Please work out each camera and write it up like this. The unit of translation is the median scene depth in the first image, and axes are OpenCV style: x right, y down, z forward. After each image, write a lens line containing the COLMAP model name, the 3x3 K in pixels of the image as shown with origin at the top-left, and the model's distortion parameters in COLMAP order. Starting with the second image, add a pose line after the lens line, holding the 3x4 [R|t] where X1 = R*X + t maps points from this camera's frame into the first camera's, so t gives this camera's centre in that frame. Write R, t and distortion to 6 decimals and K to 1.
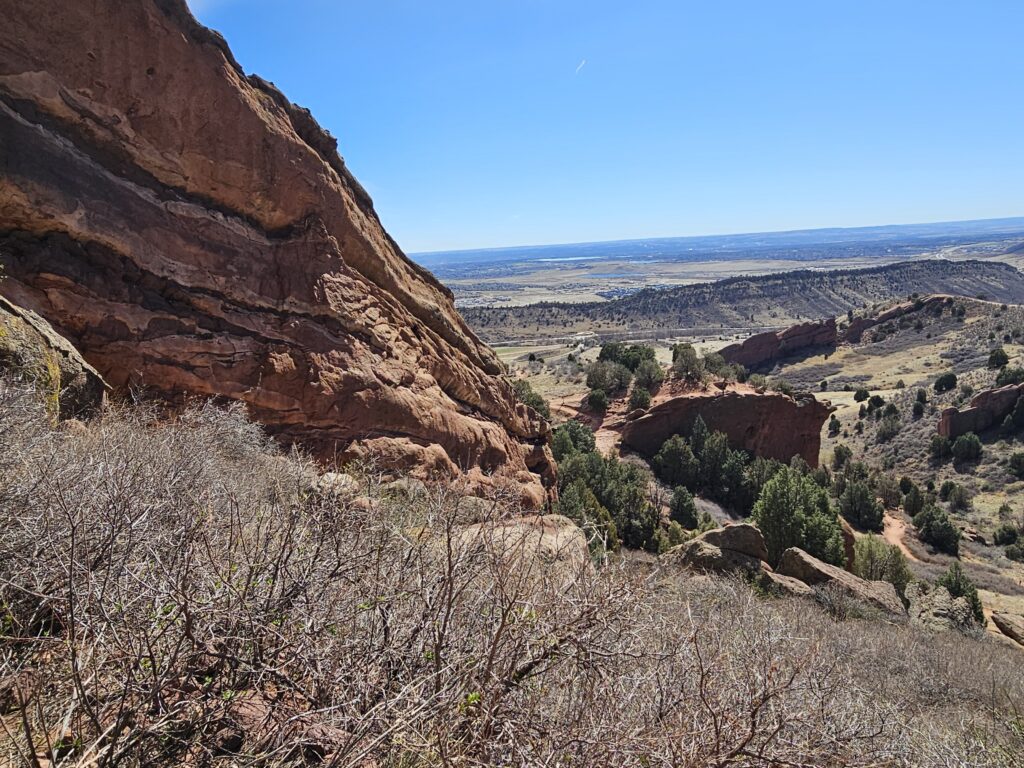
lens RADIAL K [[693.1, 0, 507.7], [0, 693.1, 392.1], [0, 0, 1]] dist [-0.001565, 0.003681]
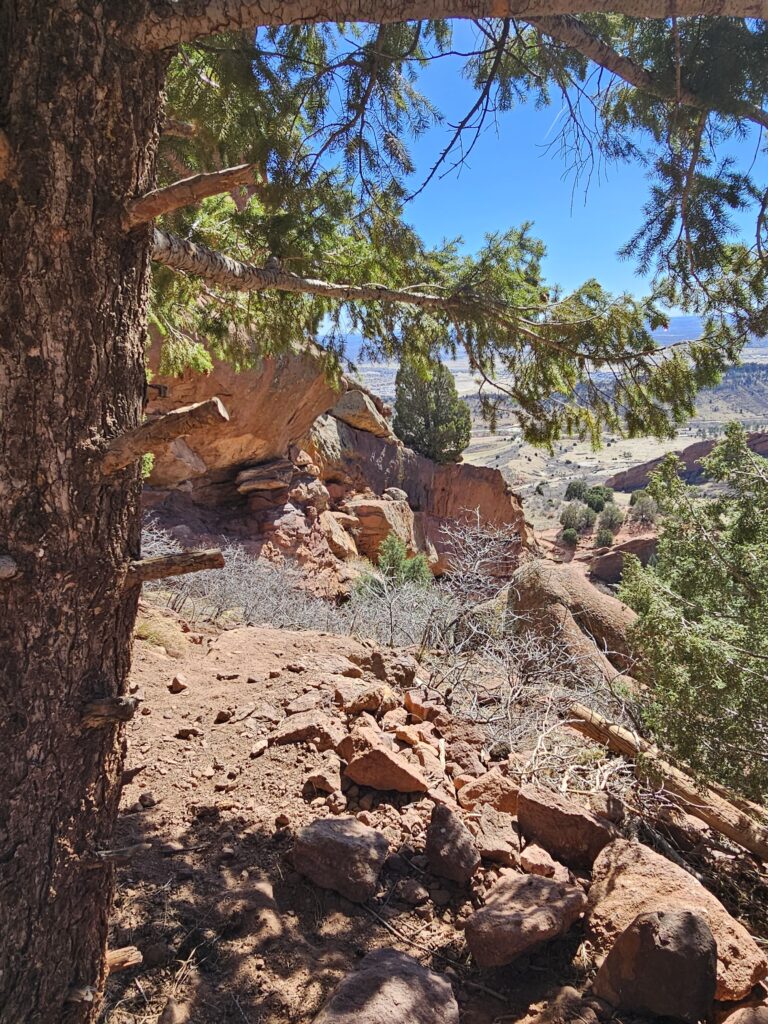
lens RADIAL K [[693.1, 0, 384.0], [0, 693.1, 510.1], [0, 0, 1]] dist [-0.001565, 0.003681]
pose [[0.996953, 0.025646, -0.073674, -0.346029], [-0.021945, 0.998477, 0.050614, -0.272995], [0.074860, -0.048843, 0.995997, -0.855398]]
